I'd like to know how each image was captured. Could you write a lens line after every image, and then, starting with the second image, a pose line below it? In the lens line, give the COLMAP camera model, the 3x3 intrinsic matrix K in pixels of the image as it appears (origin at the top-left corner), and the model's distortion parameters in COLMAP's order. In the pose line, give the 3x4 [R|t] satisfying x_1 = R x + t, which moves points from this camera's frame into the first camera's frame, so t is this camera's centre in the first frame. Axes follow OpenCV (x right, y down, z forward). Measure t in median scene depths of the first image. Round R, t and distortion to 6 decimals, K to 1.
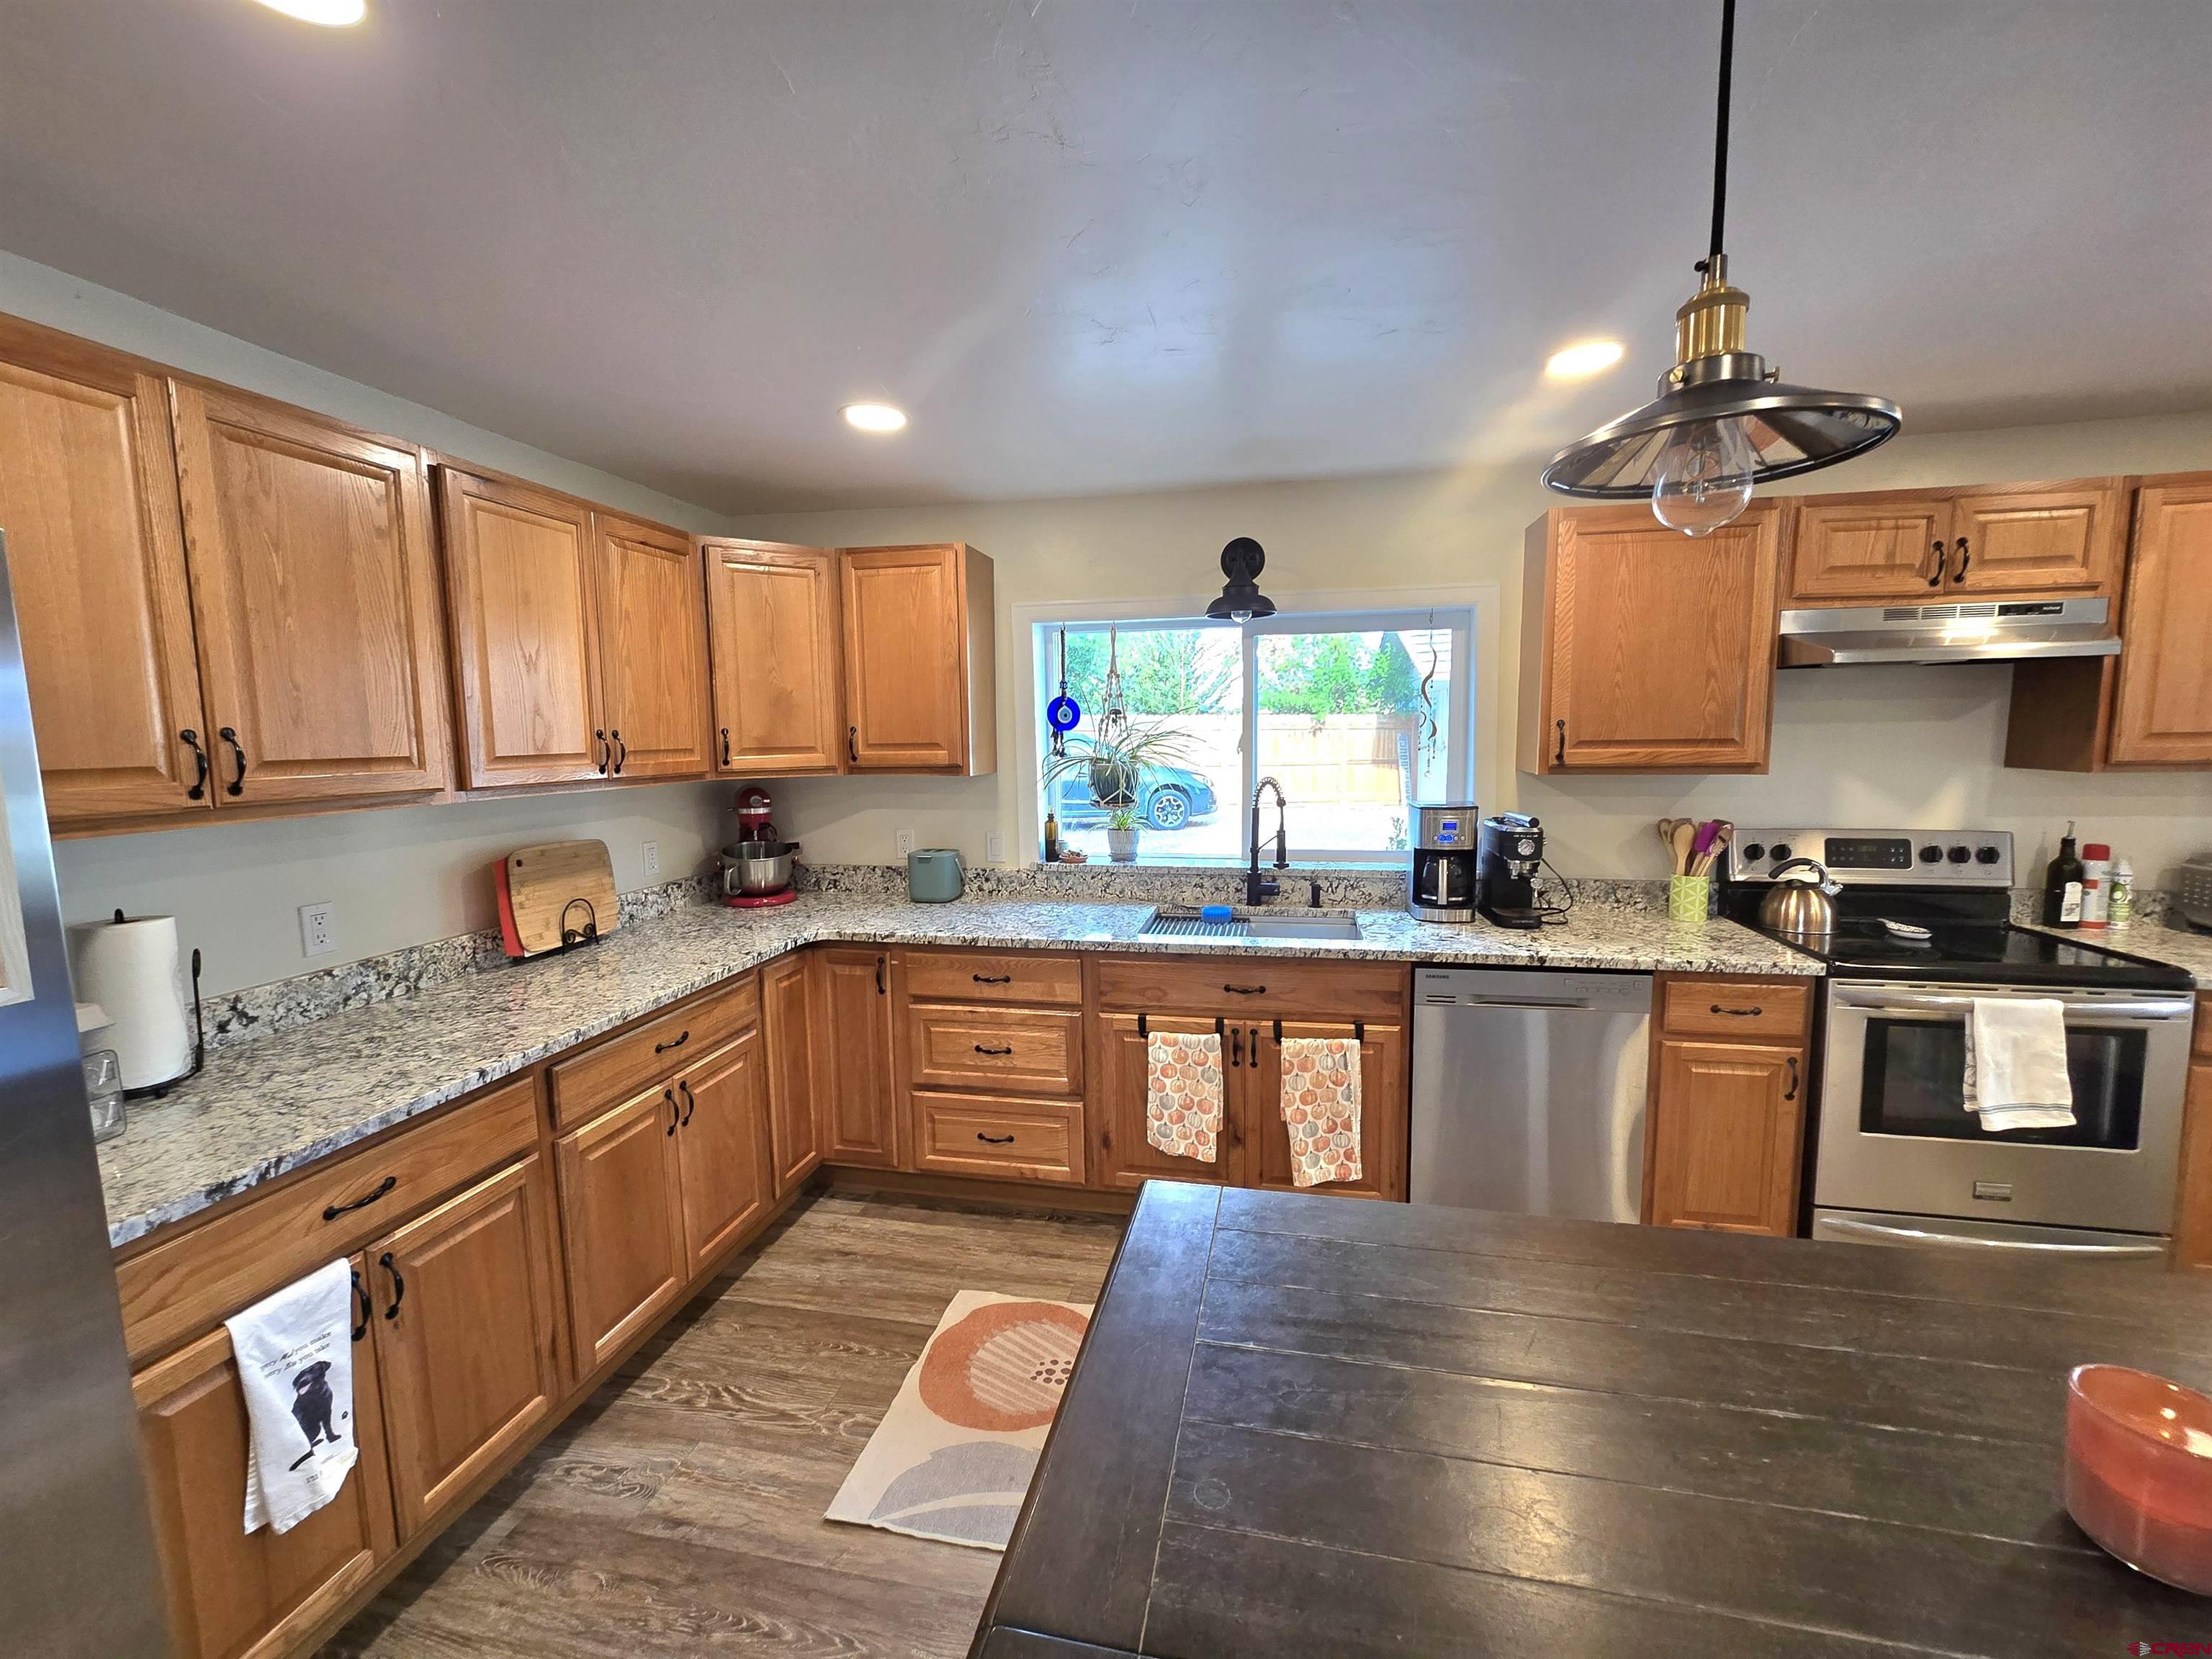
lens RADIAL K [[901.7, 0, 1101.6], [0, 901.7, 828.8], [0, 0, 1]] dist [-0.002284, 0.000178]
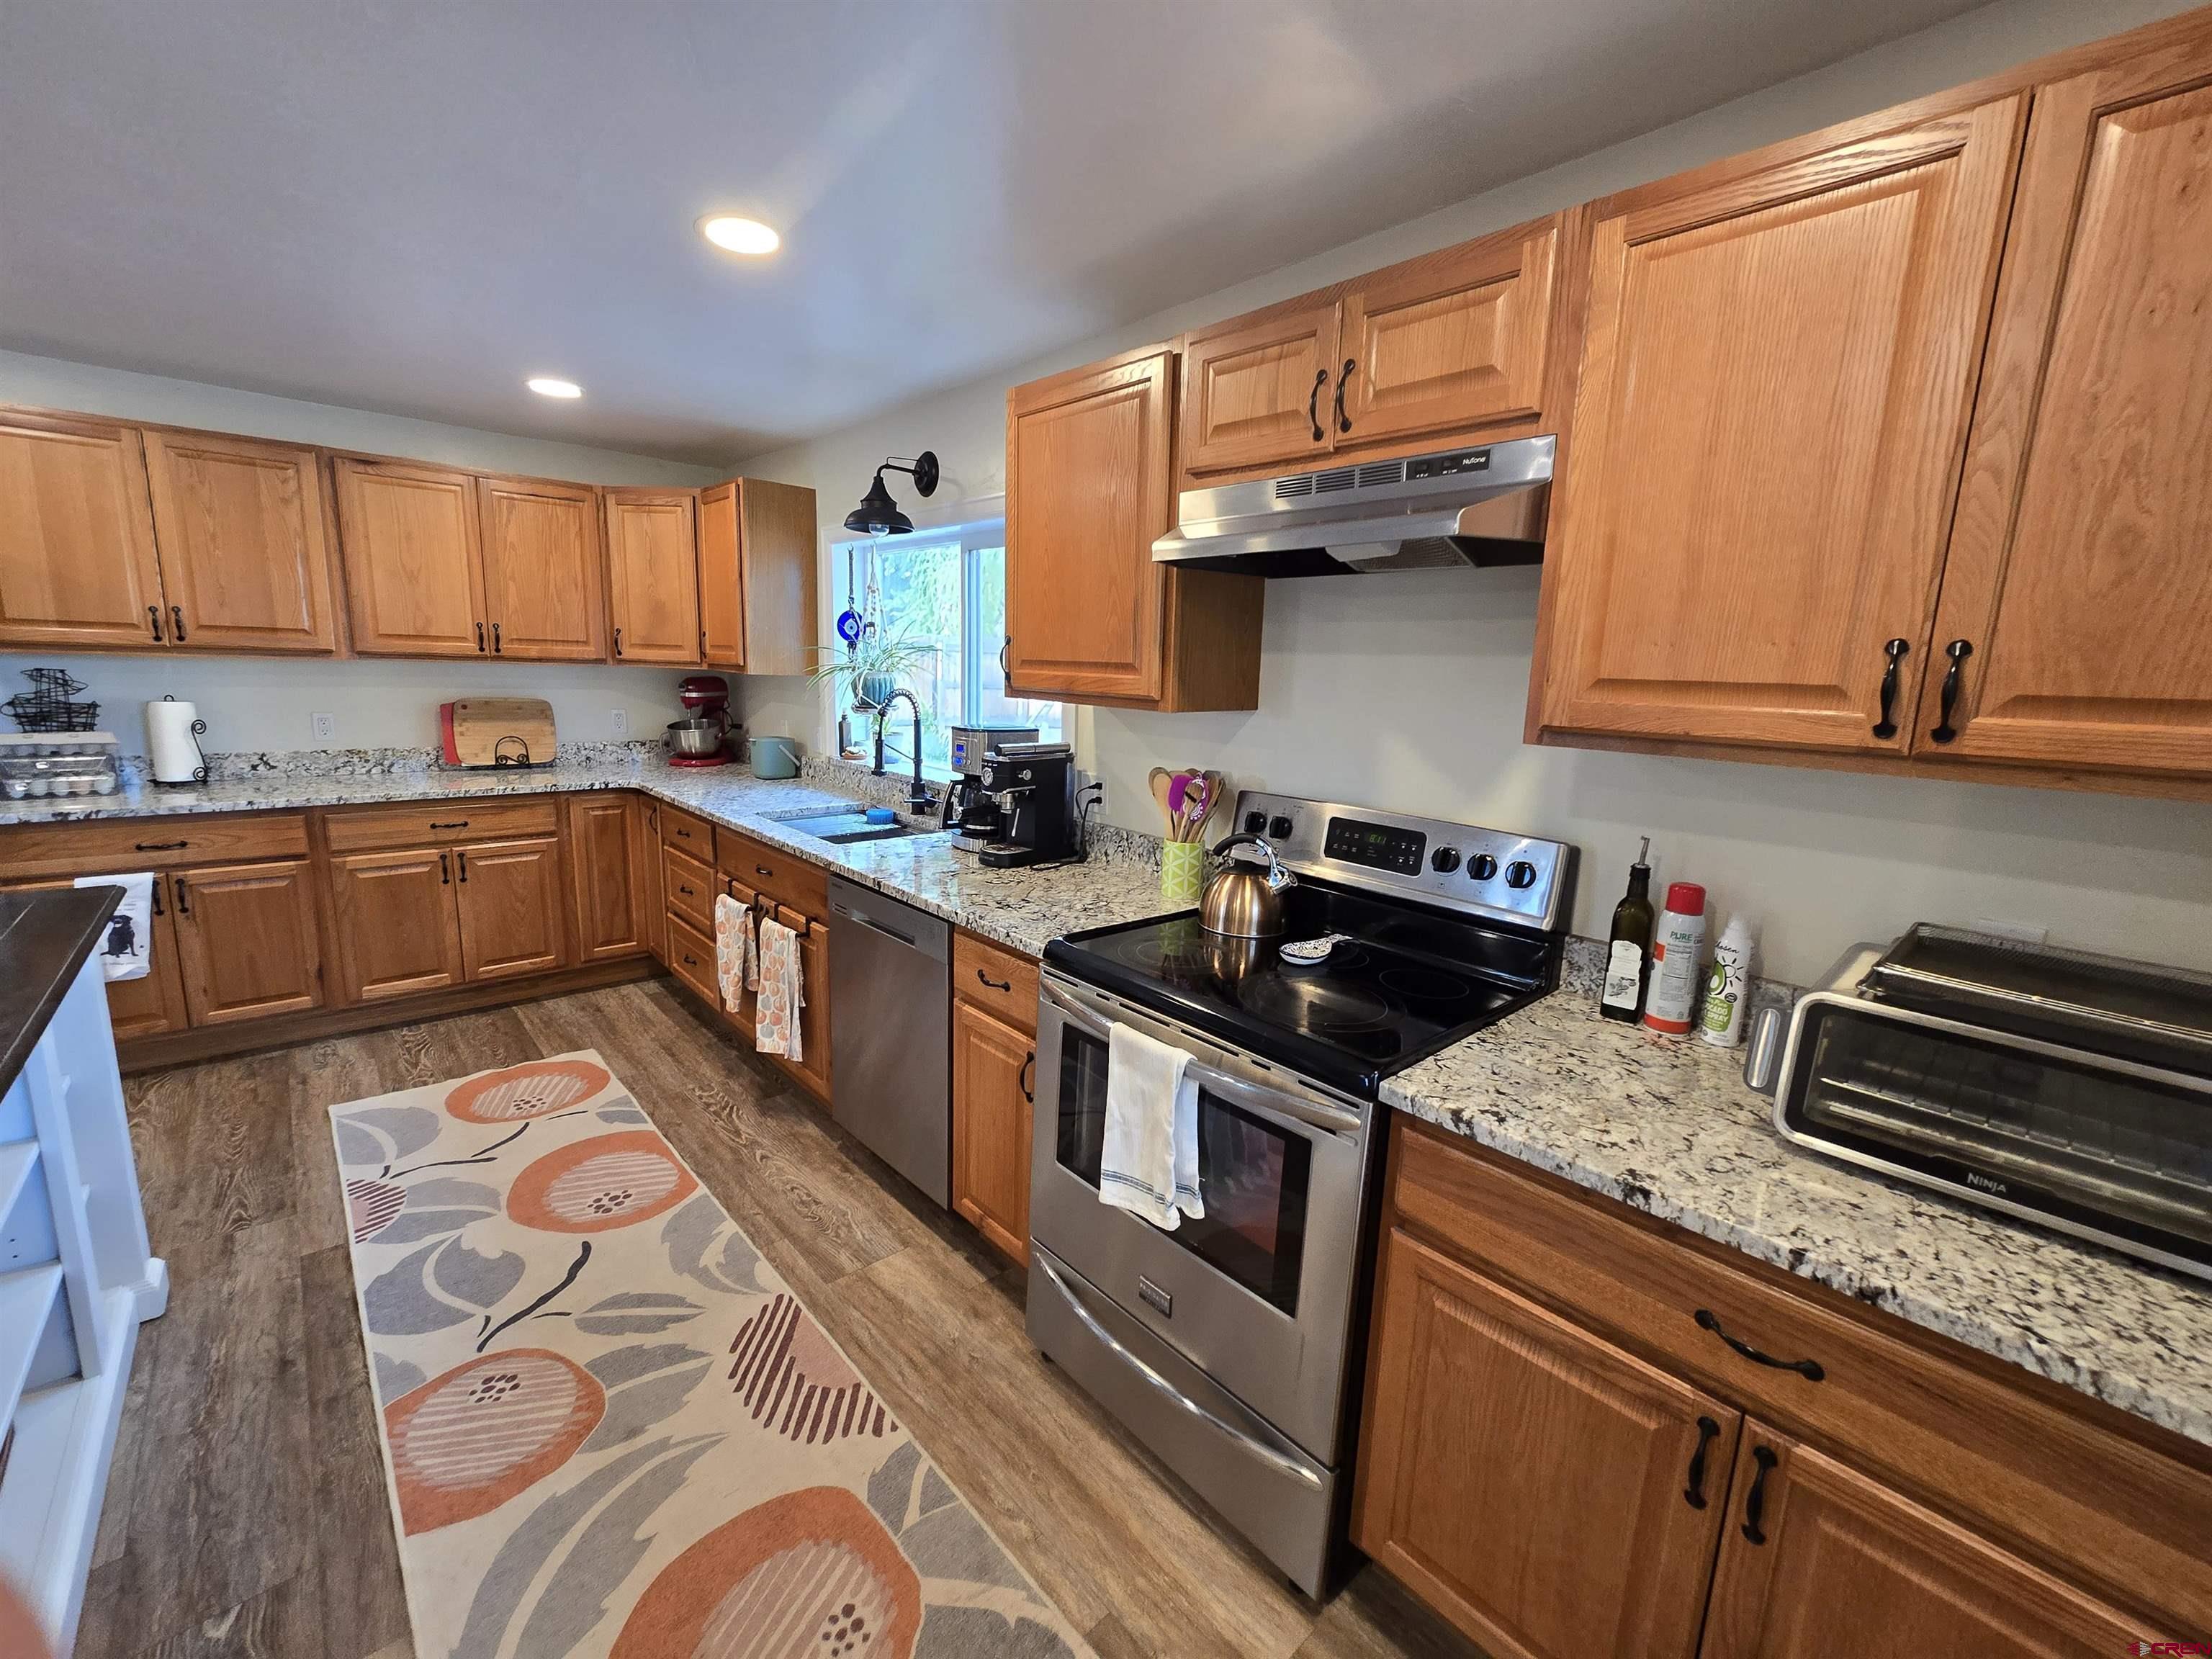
lens RADIAL K [[901.7, 0, 1099.8], [0, 901.7, 827.0], [0, 0, 1]] dist [-0.002284, 0.000178]
pose [[0.807420, 0.148761, -0.570914, 1.223734], [-0.111376, 0.988723, 0.100112, -0.036841], [0.579368, -0.017246, 0.814883, 0.361435]]
